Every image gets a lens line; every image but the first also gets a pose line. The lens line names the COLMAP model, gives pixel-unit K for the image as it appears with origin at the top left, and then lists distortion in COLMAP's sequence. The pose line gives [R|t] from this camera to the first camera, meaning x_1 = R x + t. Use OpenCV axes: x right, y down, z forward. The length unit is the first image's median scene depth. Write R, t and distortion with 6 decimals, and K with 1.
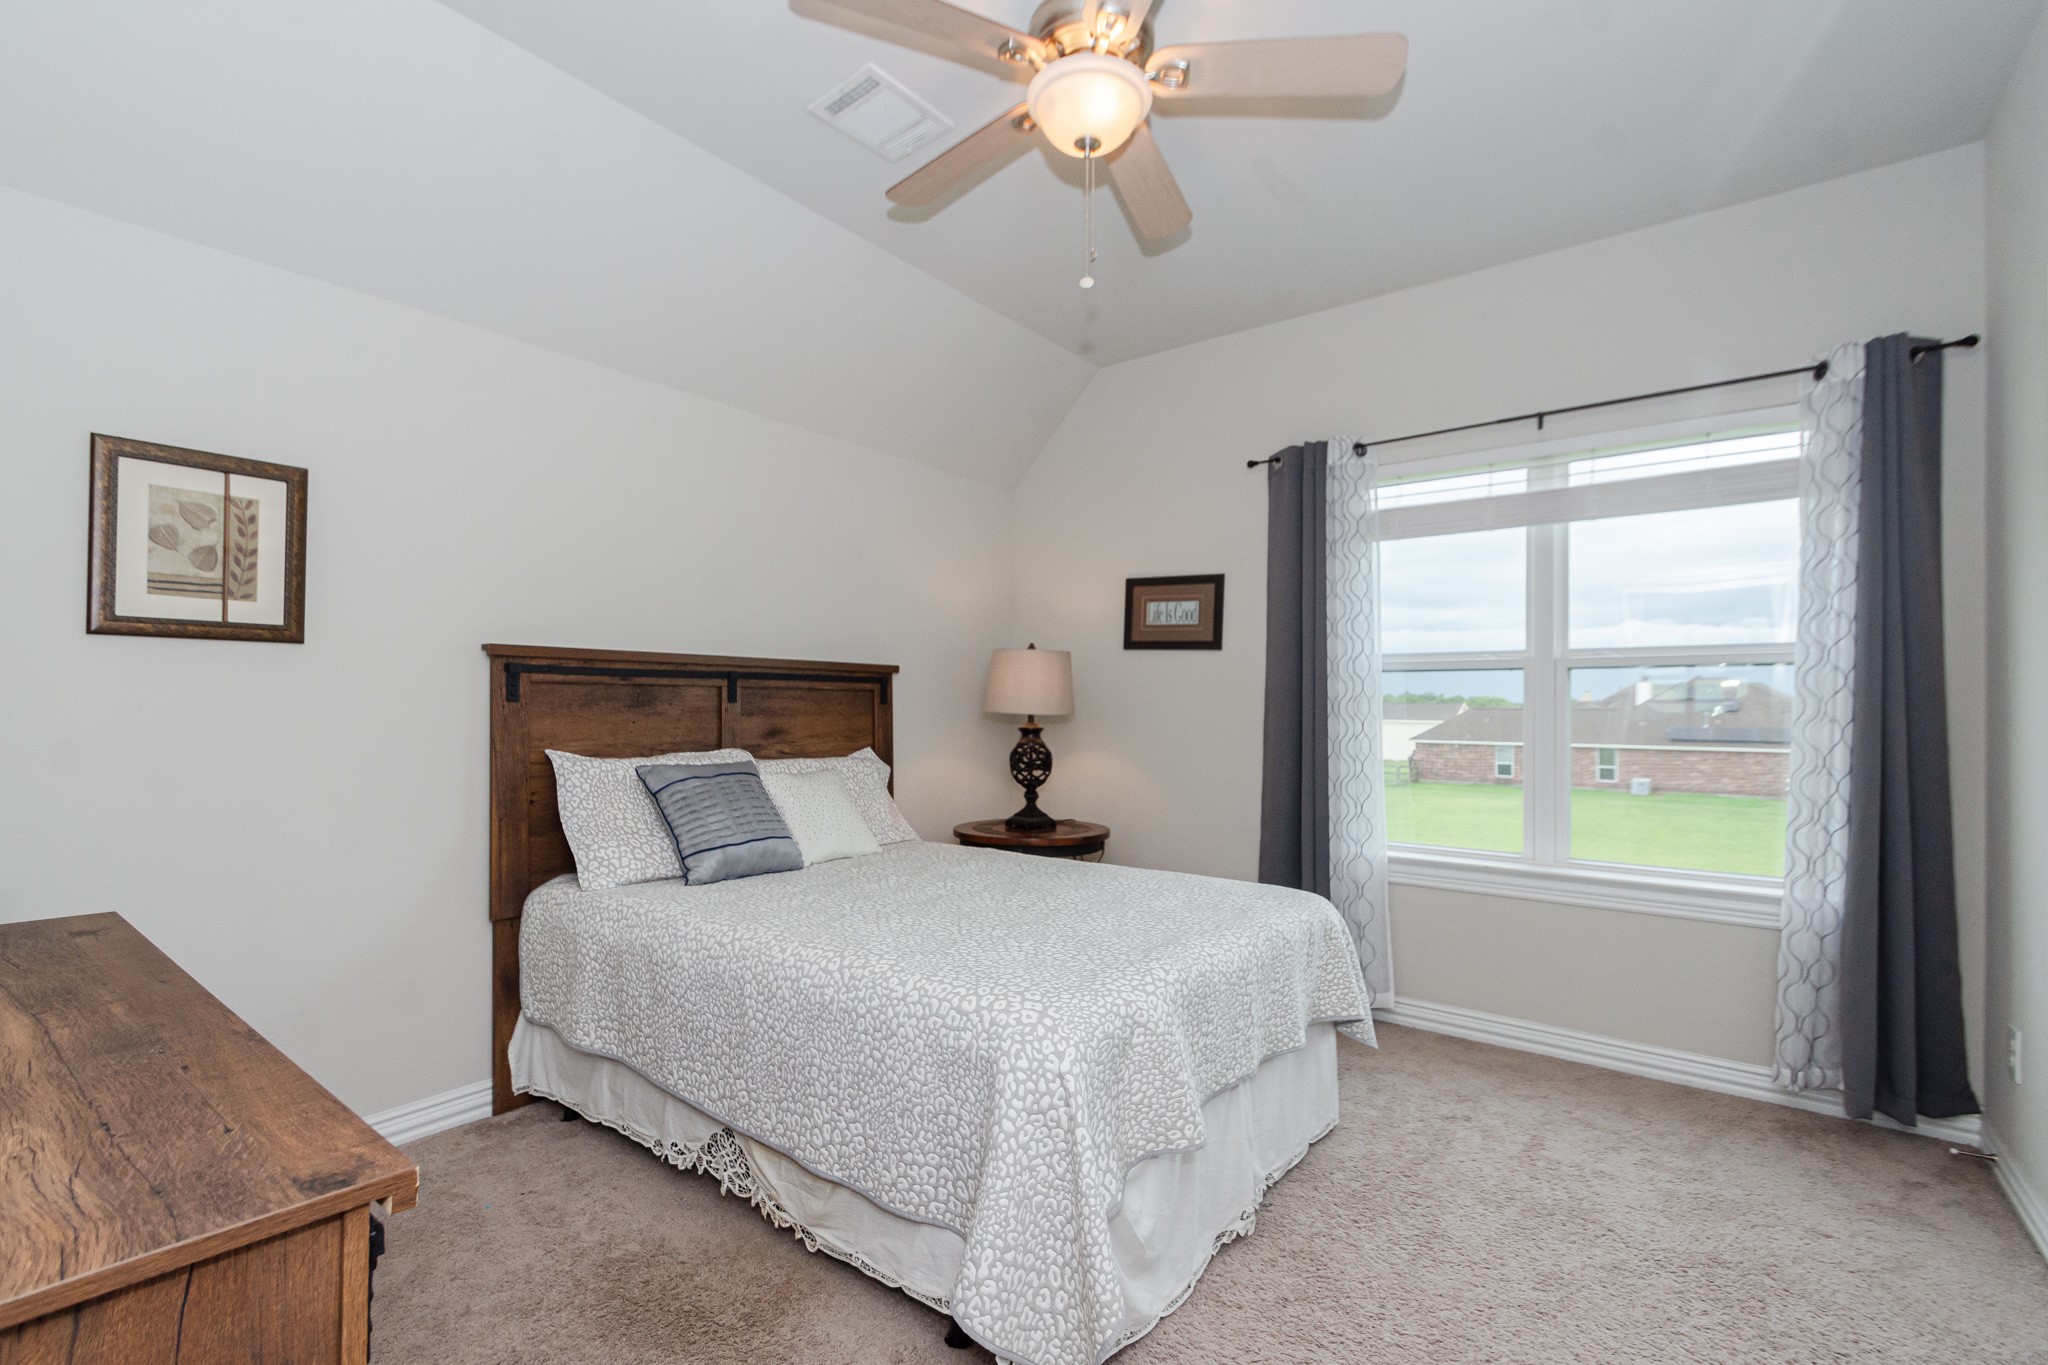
lens RADIAL K [[923.1, 0, 1012.9], [0, 923.1, 699.7], [0, 0, 1]] dist [0.005220, 0.000519]
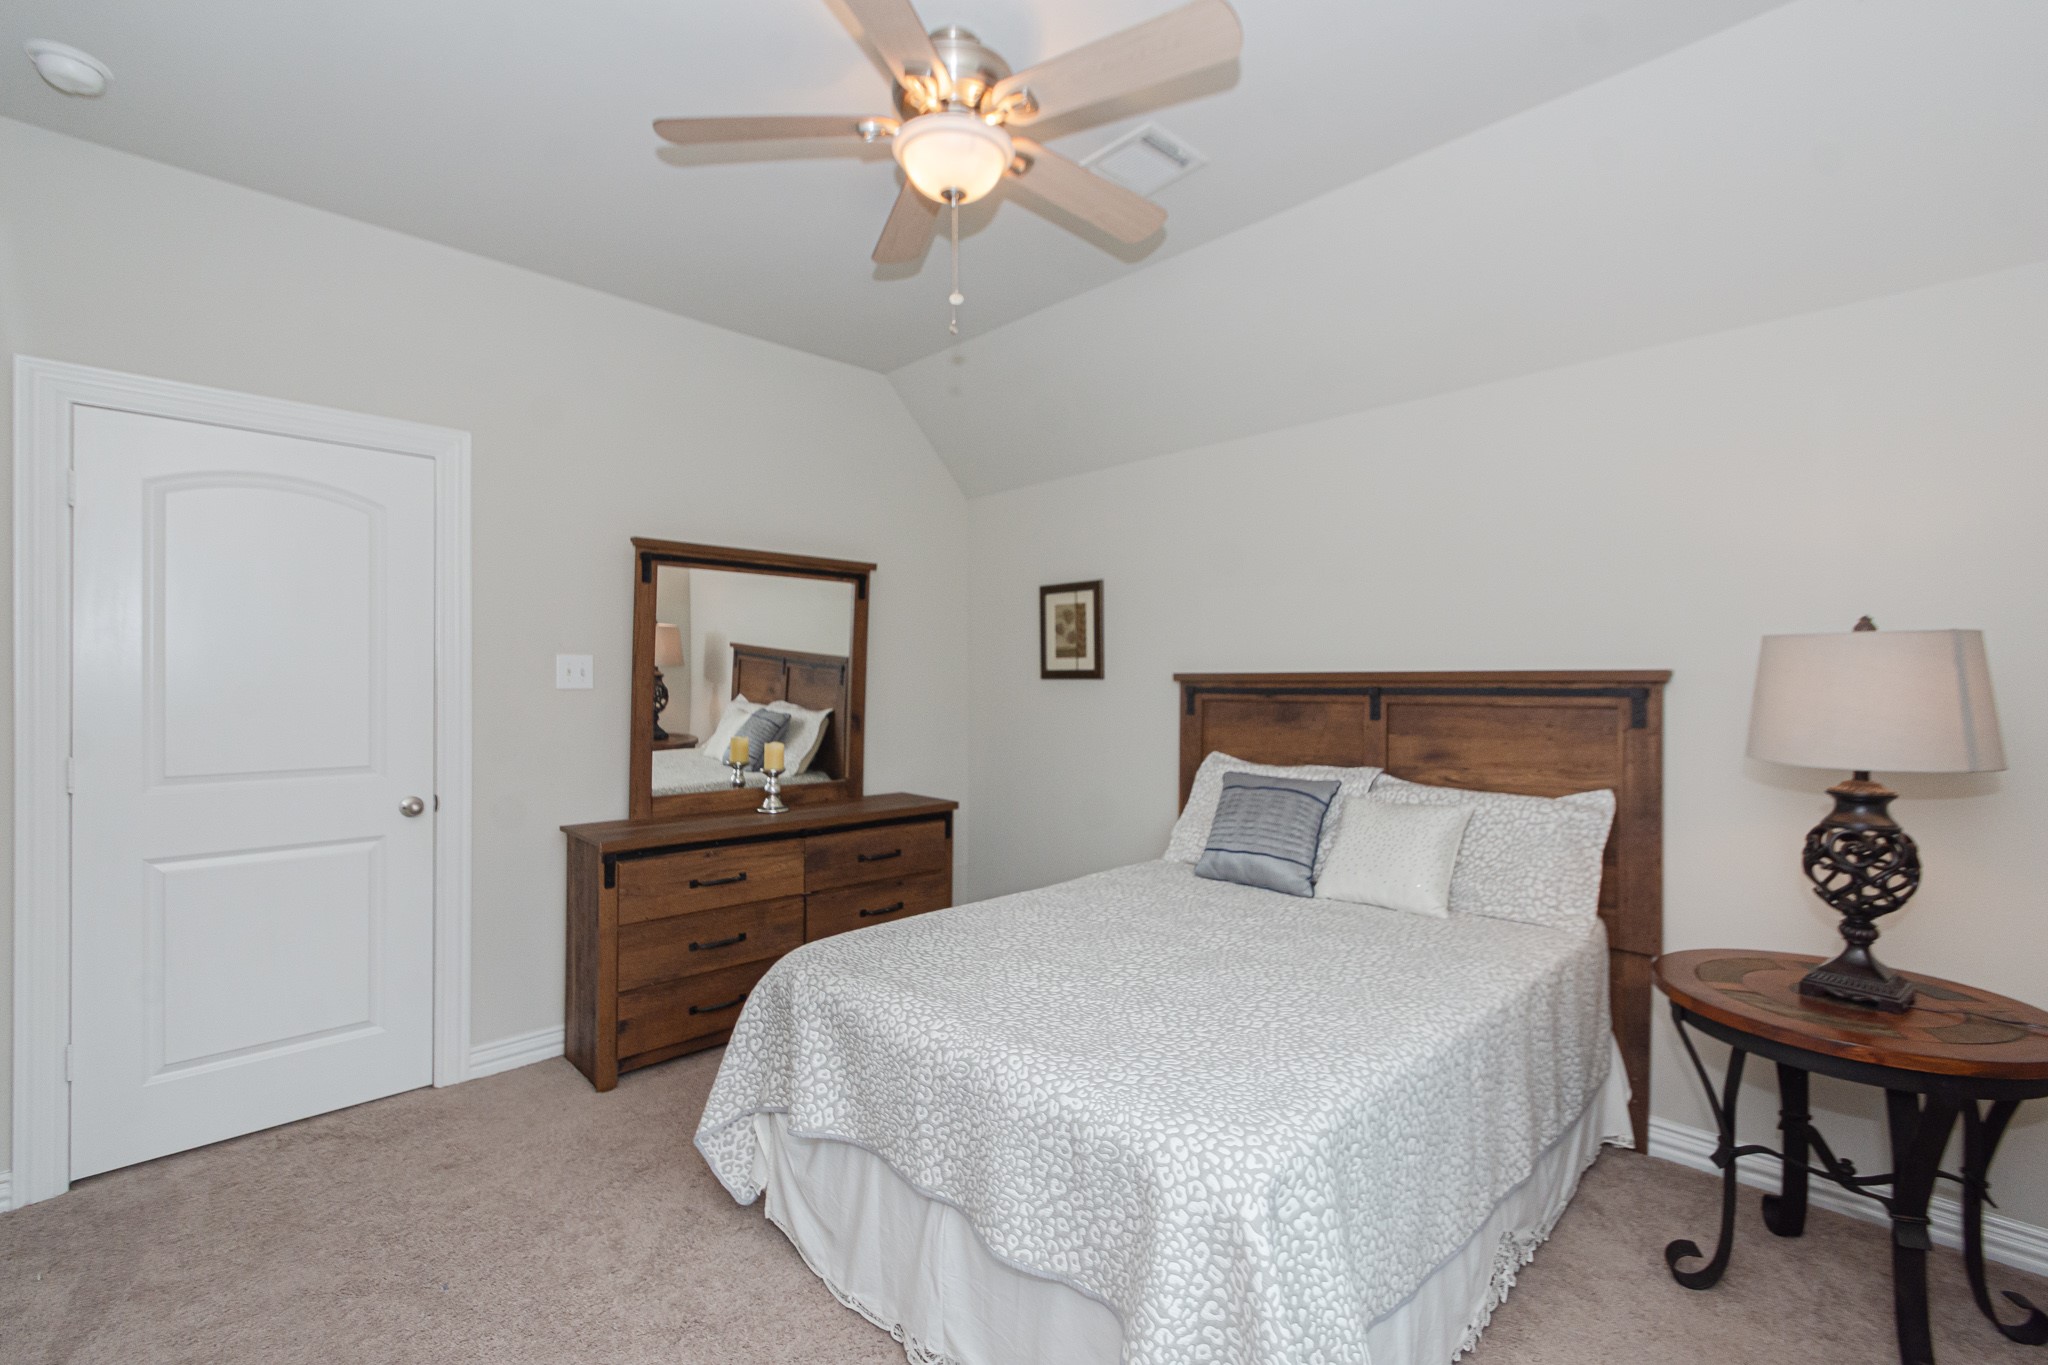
lens RADIAL K [[923.1, 0, 1036.2], [0, 923.1, 684.9], [0, 0, 1]] dist [0.005220, 0.000519]
pose [[-0.137080, 0.003935, -0.990552, 0.716471], [0.008520, 0.999960, 0.002793, -0.040083], [0.990523, -0.008057, -0.137108, 0.806741]]
